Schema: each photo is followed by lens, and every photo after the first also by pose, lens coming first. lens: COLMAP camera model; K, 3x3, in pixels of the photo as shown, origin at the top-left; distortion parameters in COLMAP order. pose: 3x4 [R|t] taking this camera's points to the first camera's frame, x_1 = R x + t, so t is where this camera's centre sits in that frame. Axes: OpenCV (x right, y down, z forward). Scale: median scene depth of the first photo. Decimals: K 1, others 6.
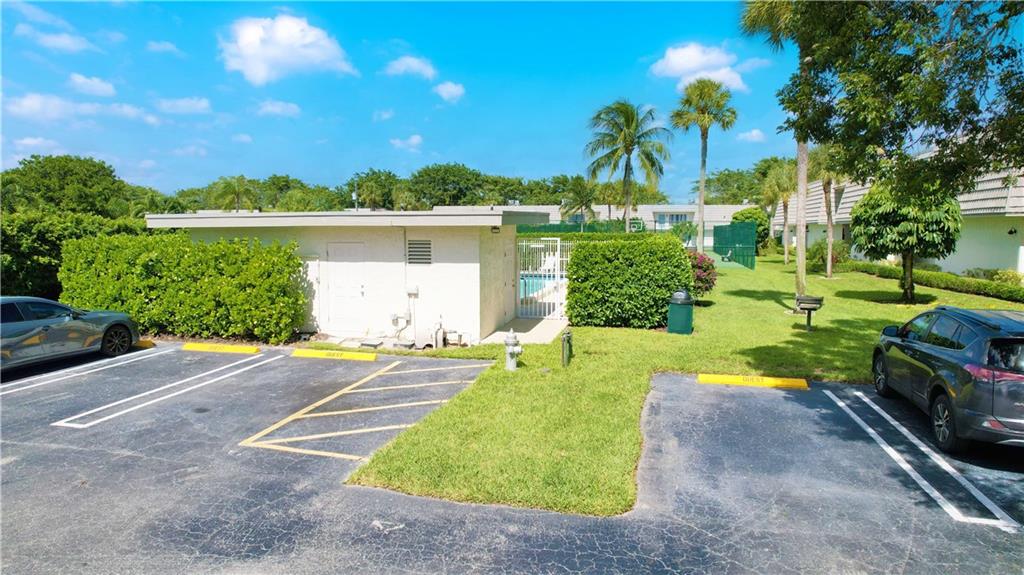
lens RADIAL K [[692.1, 0, 512.0], [0, 692.1, 287.5], [0, 0, 1]] dist [-0.001206, 0.042346]
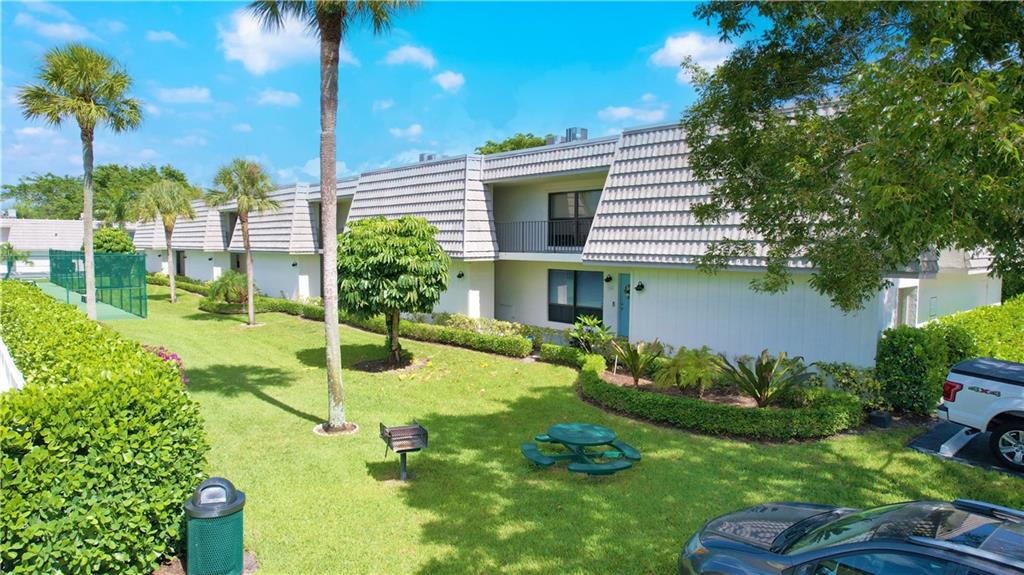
lens RADIAL K [[648.8, 0, 512.0], [0, 648.8, 287.5], [0, 0, 1]] dist [-0.001349, 0.002012]
pose [[0.585363, -0.063212, 0.808303, 0.014475], [0.066200, 0.997354, 0.030056, -0.089973], [-0.808064, 0.035916, 0.587999, 0.423593]]
